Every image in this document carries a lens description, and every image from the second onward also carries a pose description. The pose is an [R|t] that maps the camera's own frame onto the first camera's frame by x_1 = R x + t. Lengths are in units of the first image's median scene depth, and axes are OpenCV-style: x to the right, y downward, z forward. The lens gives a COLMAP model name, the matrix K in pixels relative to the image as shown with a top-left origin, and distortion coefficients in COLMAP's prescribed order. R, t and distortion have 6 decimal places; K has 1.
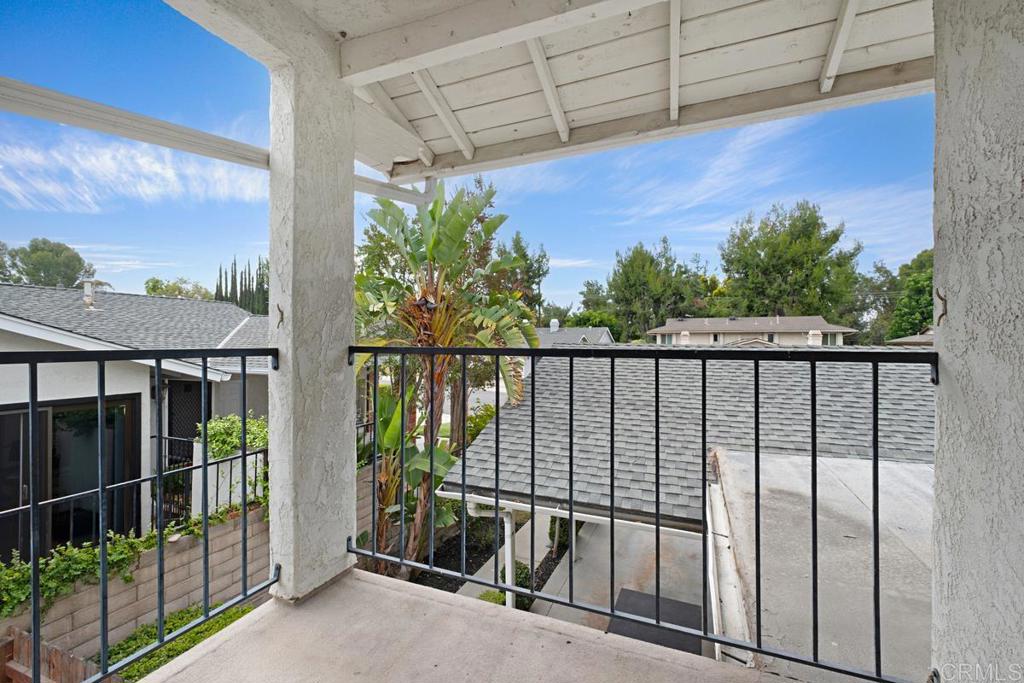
lens RADIAL K [[439.5, 0, 511.6], [0, 439.5, 336.5], [0, 0, 1]] dist [-0.002319, -0.000883]
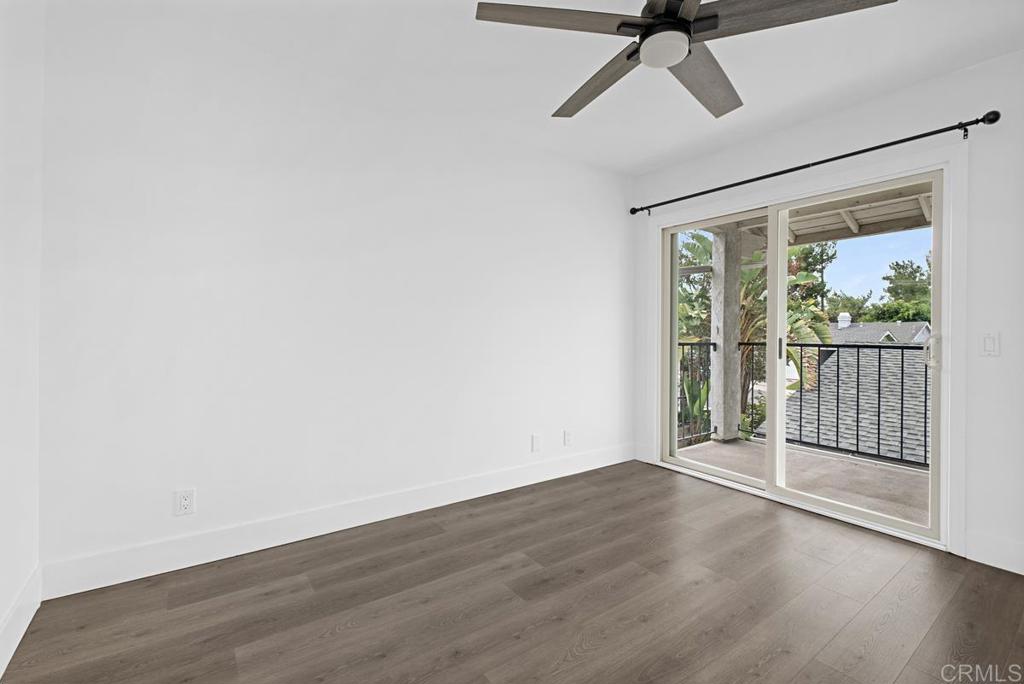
lens RADIAL K [[453.8, 0, 509.9], [0, 453.8, 338.8], [0, 0, 1]] dist [-0.004268, -0.000728]
pose [[0.858772, 0.005333, -0.512330, -0.062279], [0.001345, 0.999919, 0.012664, -0.009226], [0.512356, -0.011564, 0.858695, -0.567341]]
